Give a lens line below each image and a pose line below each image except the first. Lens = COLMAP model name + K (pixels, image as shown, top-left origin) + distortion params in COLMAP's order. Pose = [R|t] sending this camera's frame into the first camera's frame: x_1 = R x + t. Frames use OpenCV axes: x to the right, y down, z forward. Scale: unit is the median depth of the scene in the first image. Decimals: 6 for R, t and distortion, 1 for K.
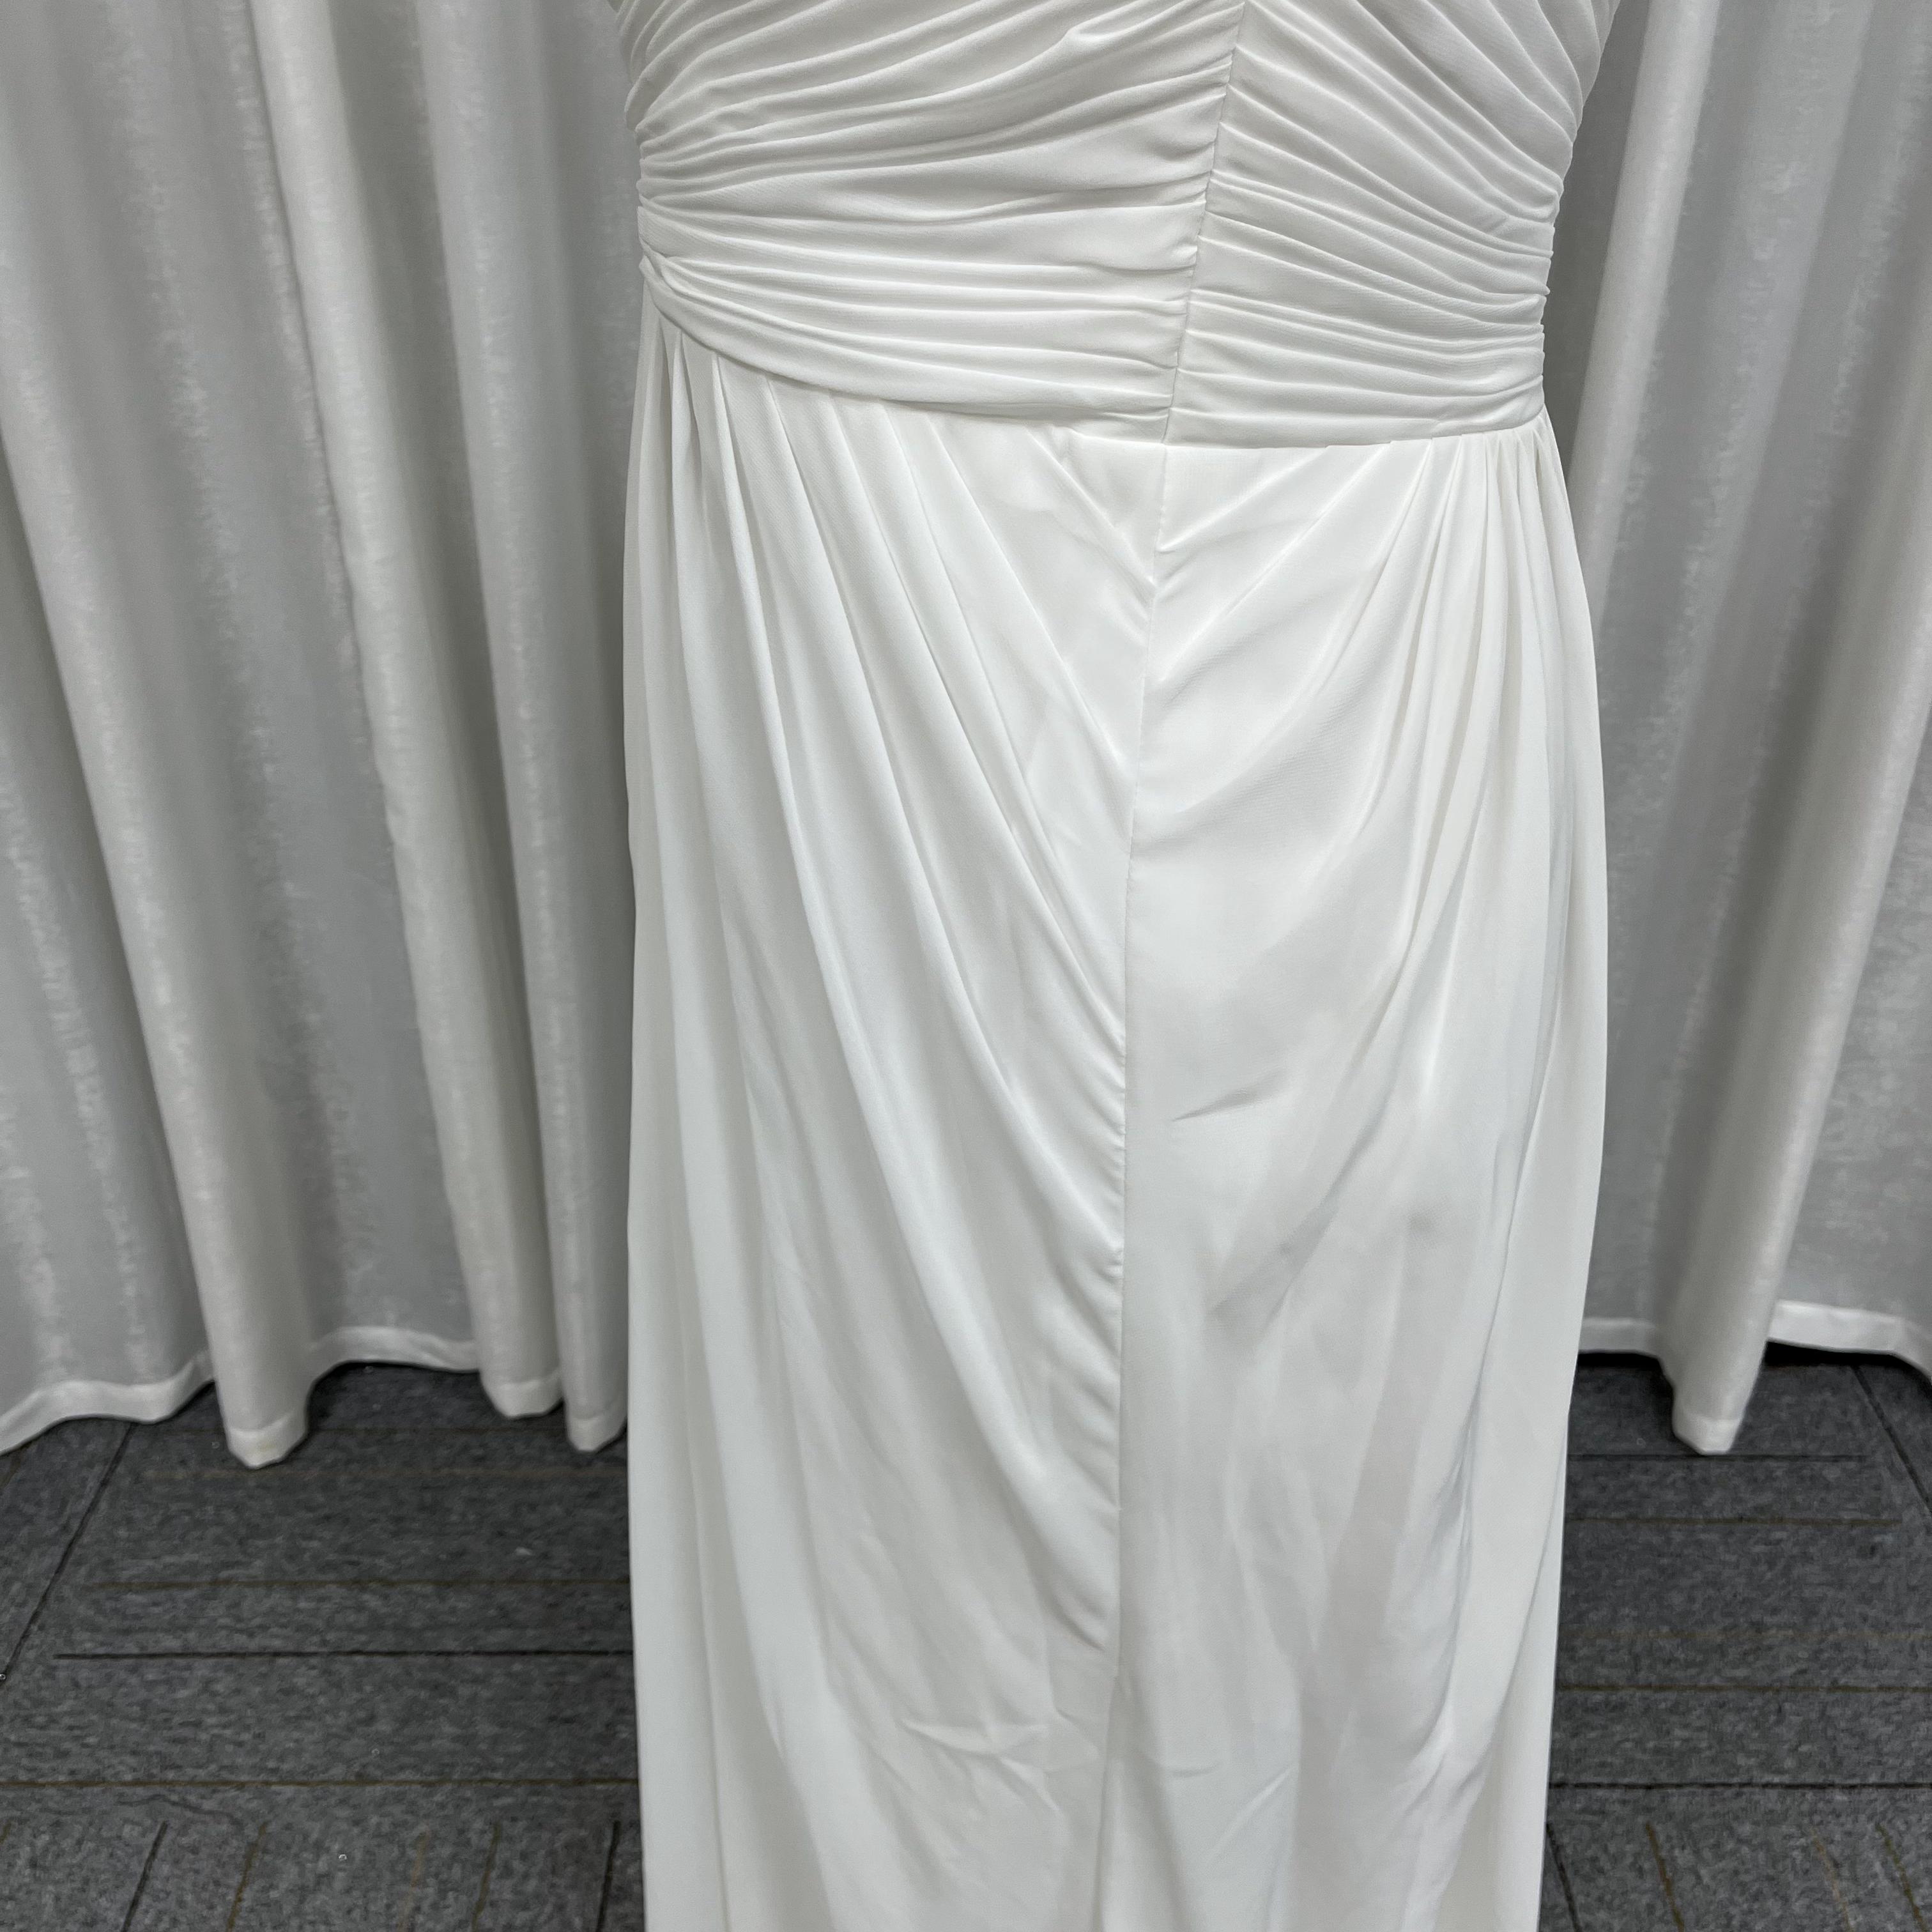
lens RADIAL K [[1971.0, 0, 983.4], [0, 1971.0, 956.2], [0, 0, 1]] dist [0.033945, -0.025331]
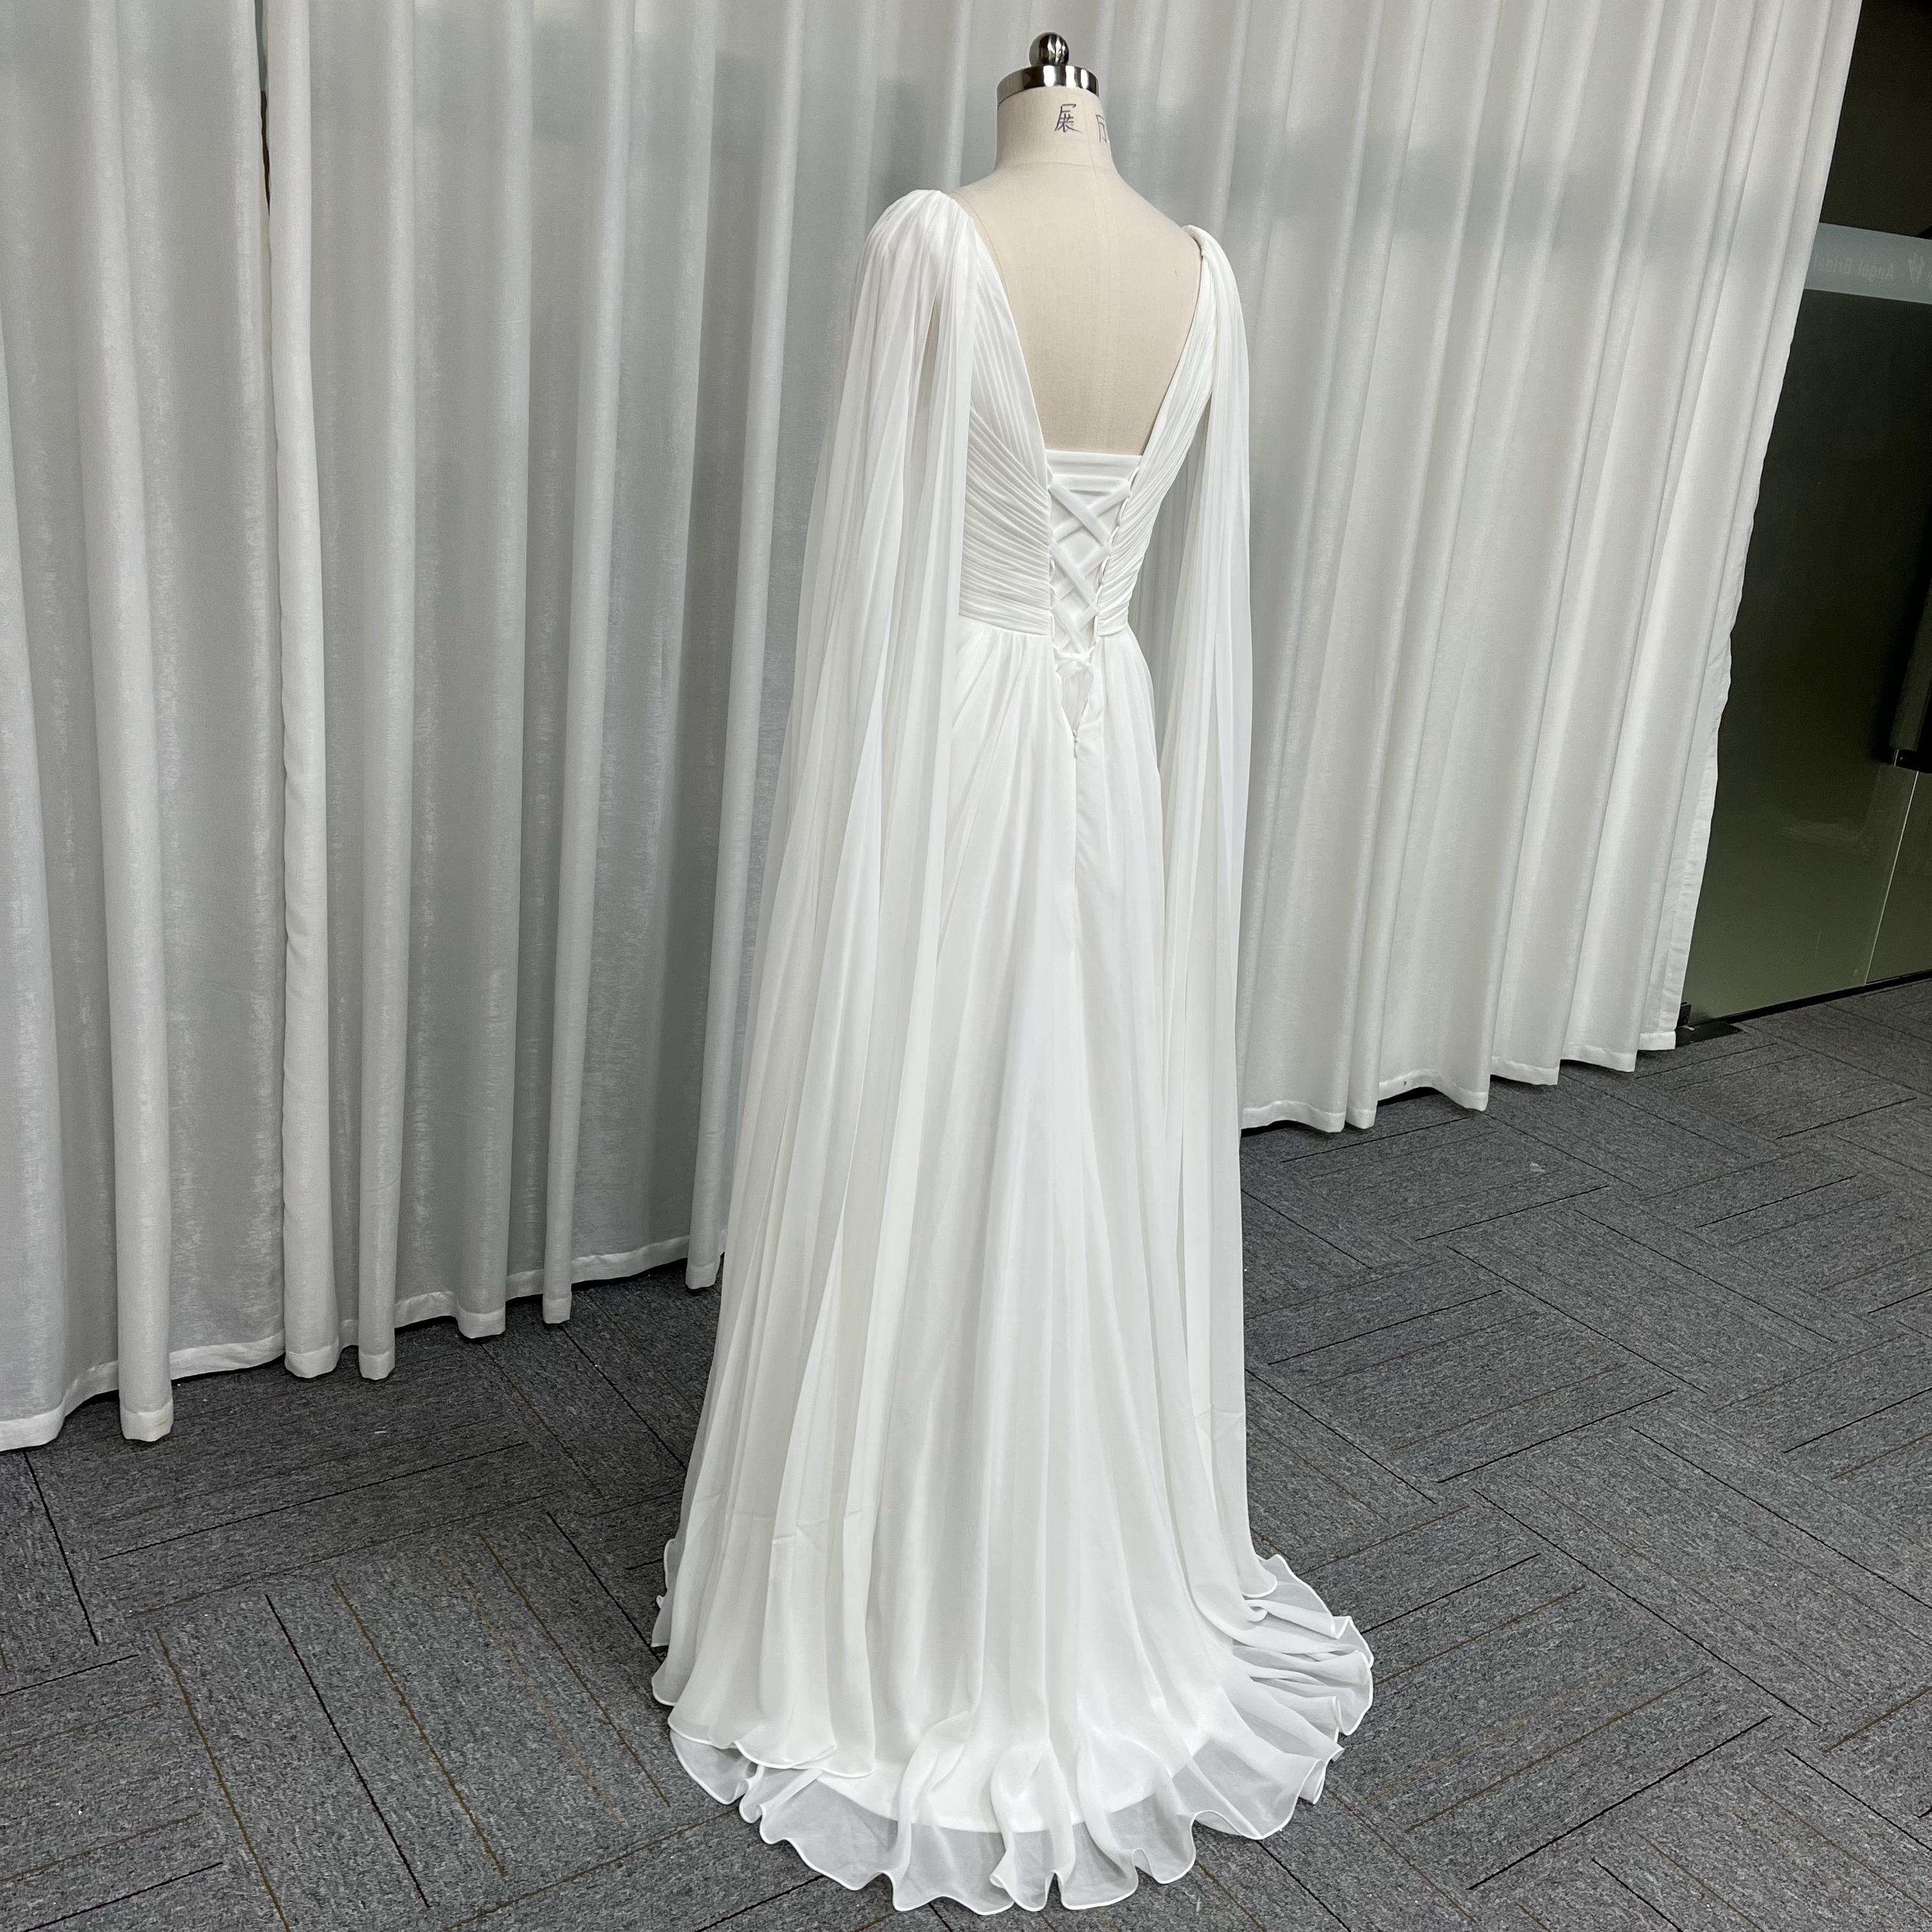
lens RADIAL K [[1951.8, 0, 966.0], [0, 1951.8, 966.0], [0, 0, 1]] dist [0.010306, 0.028228]
pose [[0.817922, -0.121856, 0.562276, -0.815038], [0.222173, 0.968400, -0.113316, 0.275393], [-0.530700, 0.217606, 0.819149, -0.660987]]
